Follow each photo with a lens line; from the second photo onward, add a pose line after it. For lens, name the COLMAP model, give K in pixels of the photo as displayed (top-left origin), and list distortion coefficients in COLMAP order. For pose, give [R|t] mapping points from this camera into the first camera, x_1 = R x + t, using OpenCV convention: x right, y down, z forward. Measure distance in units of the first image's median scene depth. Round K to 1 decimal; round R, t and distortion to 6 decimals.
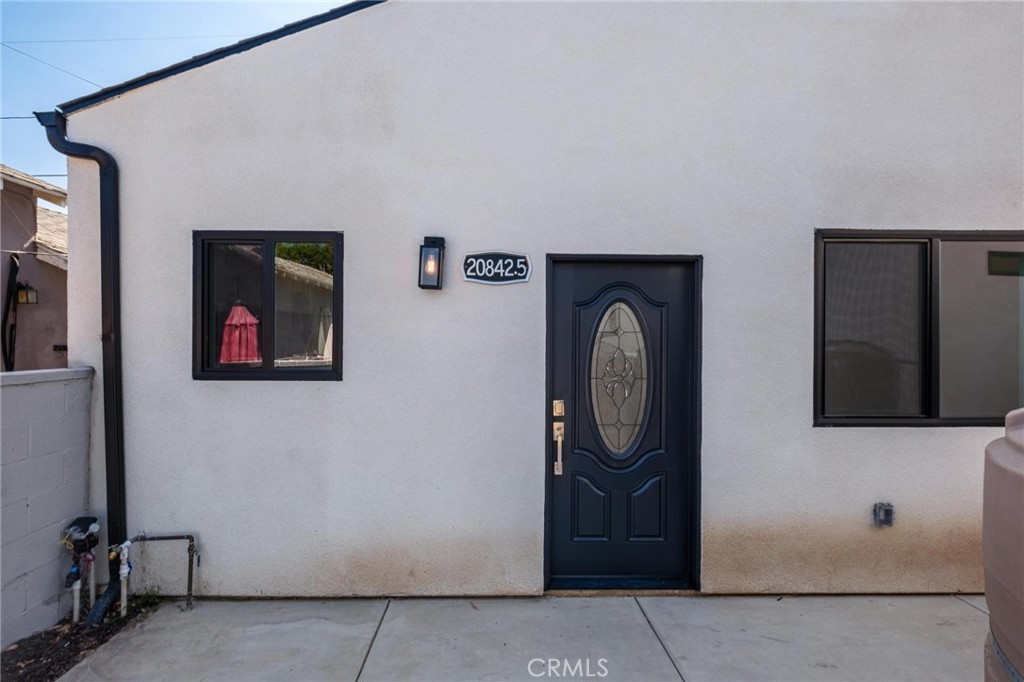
lens RADIAL K [[501.1, 0, 503.0], [0, 501.1, 339.3], [0, 0, 1]] dist [-0.005995, -0.001829]
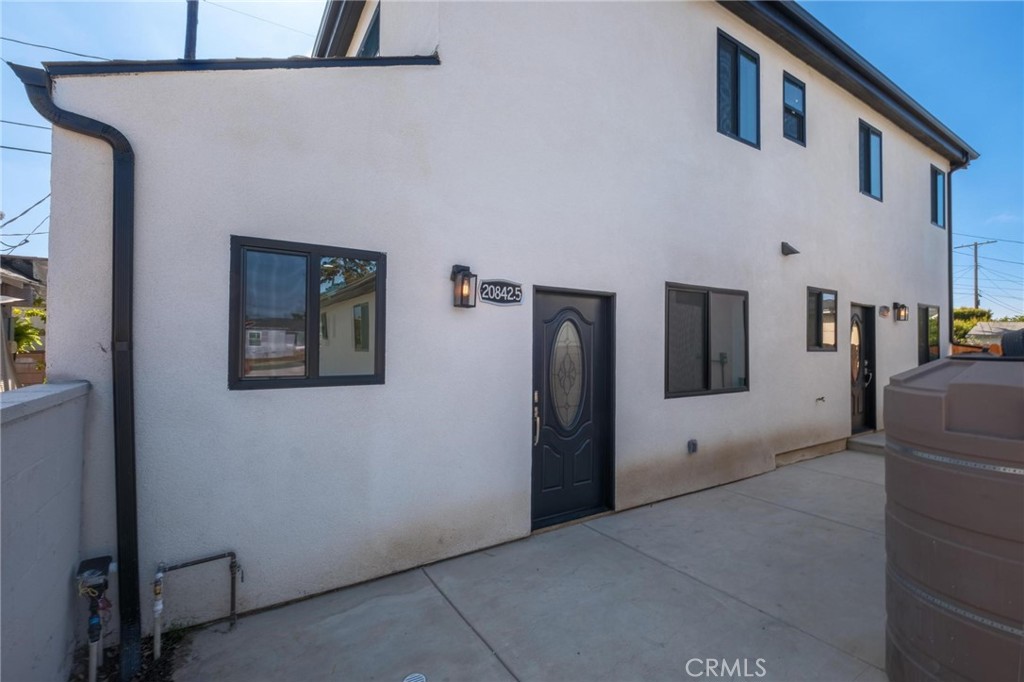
lens RADIAL K [[445.6, 0, 509.2], [0, 445.6, 340.2], [0, 0, 1]] dist [-0.003555, -0.001549]
pose [[0.856681, 0.005286, 0.515819, -0.600280], [0.000230, 0.999943, -0.010629, -0.005767], [-0.515846, 0.009225, 0.856632, -0.011284]]
